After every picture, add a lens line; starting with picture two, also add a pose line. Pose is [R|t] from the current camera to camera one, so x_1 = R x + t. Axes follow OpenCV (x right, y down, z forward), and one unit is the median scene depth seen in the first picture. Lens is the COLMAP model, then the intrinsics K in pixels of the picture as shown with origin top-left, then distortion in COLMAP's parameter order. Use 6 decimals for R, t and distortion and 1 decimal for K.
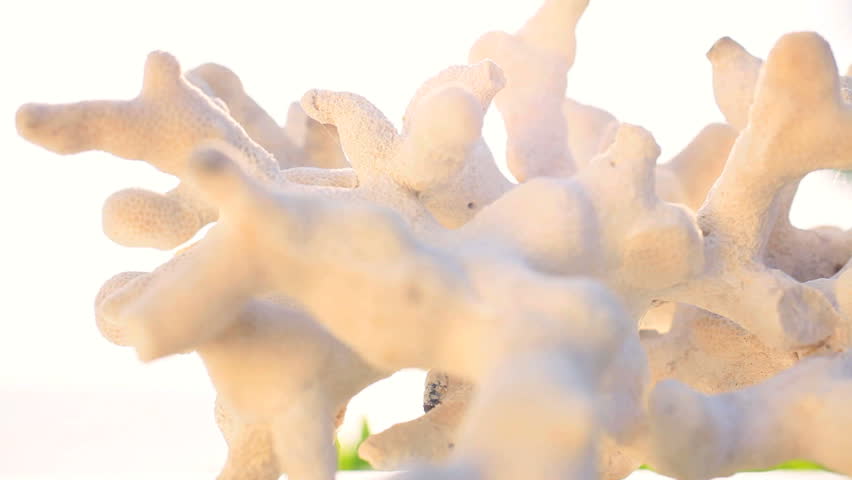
lens RADIAL K [[696.8, 0, 426.0], [0, 696.8, 240.2], [0, 0, 1]] dist [-0.012810, 0.003747]
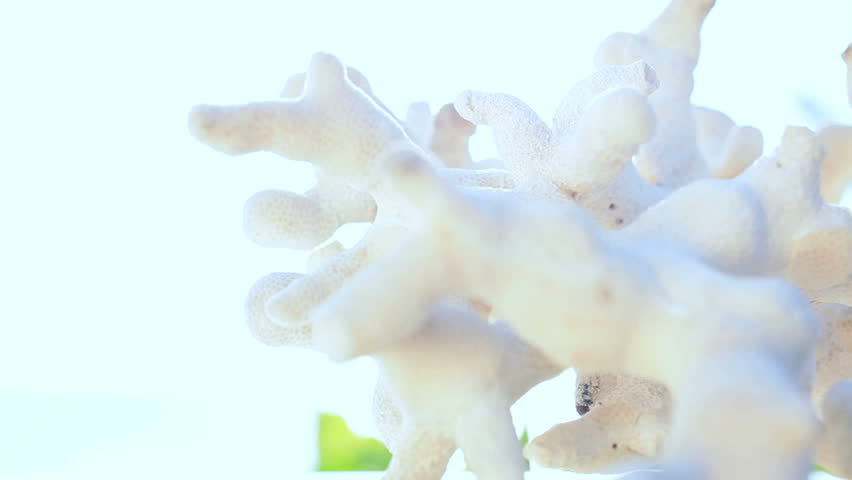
lens RADIAL K [[696.8, 0, 425.9], [0, 696.8, 238.6], [0, 0, 1]] dist [-0.012810, 0.003747]
pose [[0.999980, 0.000696, -0.006288, -0.223518], [-0.000716, 0.999995, -0.003218, 0.000067], [0.006285, 0.003223, 0.999975, -0.003575]]
